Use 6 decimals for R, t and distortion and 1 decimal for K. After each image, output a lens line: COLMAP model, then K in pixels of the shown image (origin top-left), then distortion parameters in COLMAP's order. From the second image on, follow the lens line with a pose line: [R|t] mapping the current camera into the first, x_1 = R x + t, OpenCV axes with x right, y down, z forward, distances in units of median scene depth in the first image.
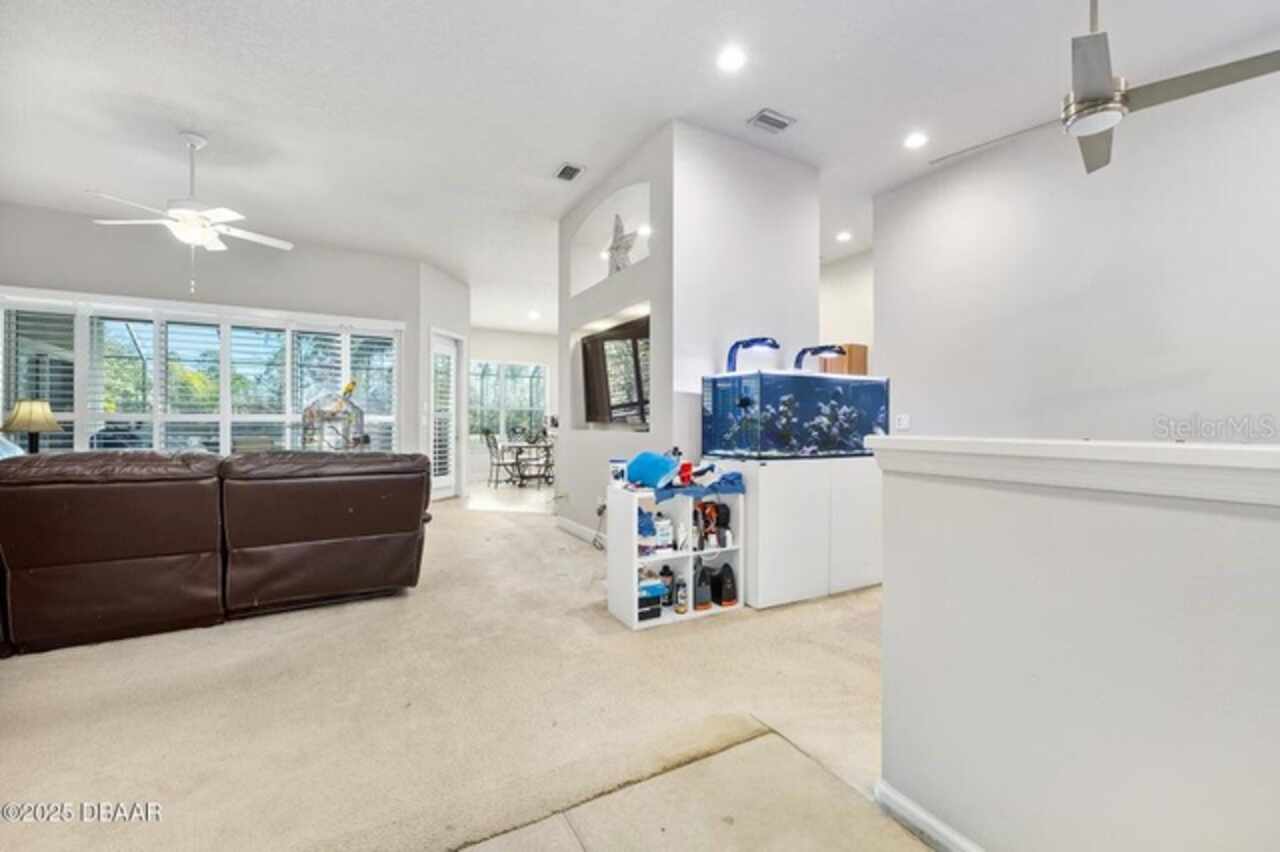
lens RADIAL K [[513.2, 0, 640.0], [0, 513.2, 426.0], [0, 0, 1]] dist [0.000596, 0.000071]
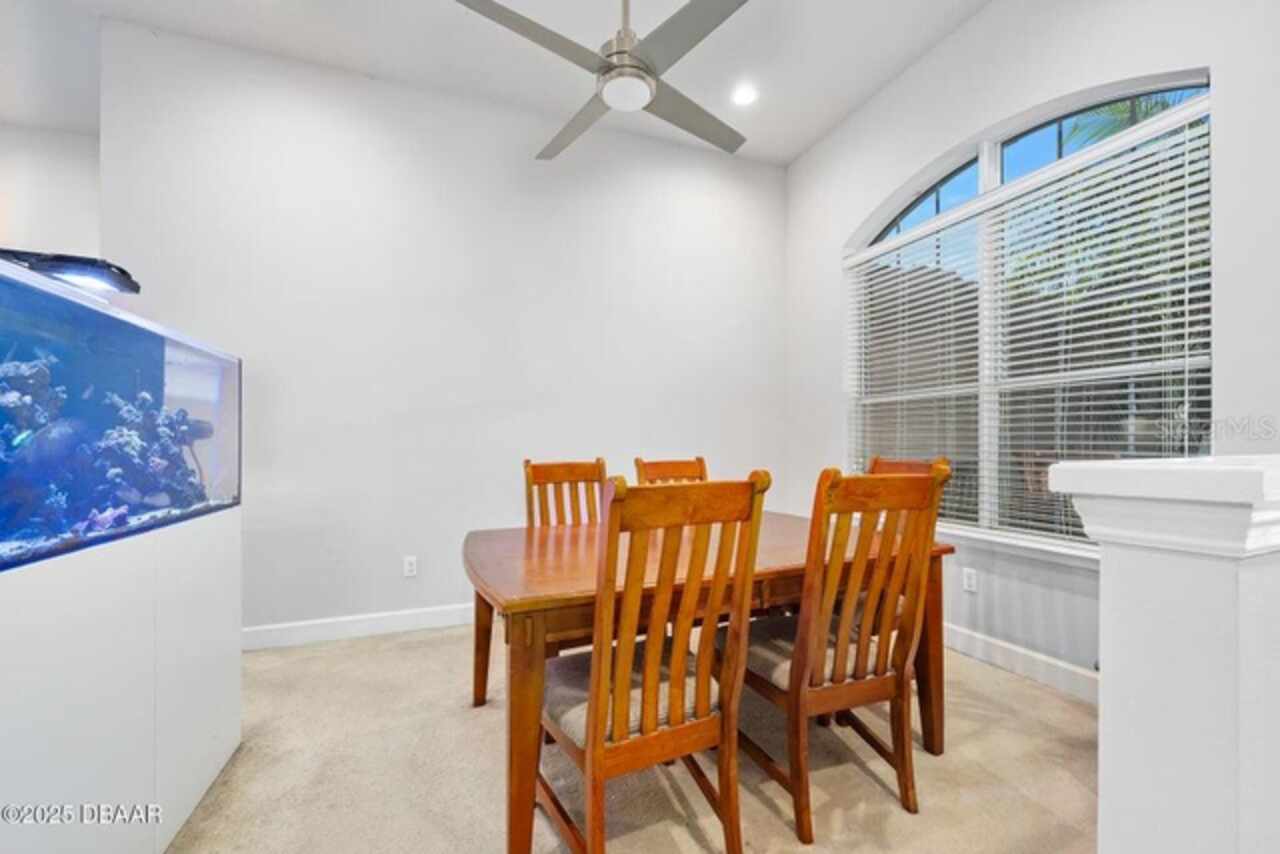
lens RADIAL K [[520.1, 0, 645.8], [0, 520.1, 441.0], [0, 0, 1]] dist [-0.000061, -0.000027]
pose [[0.118499, -0.002845, 0.992950, 0.002278], [0.008313, 0.999964, 0.001873, -0.006335], [-0.992919, 0.008032, 0.118519, 0.565709]]
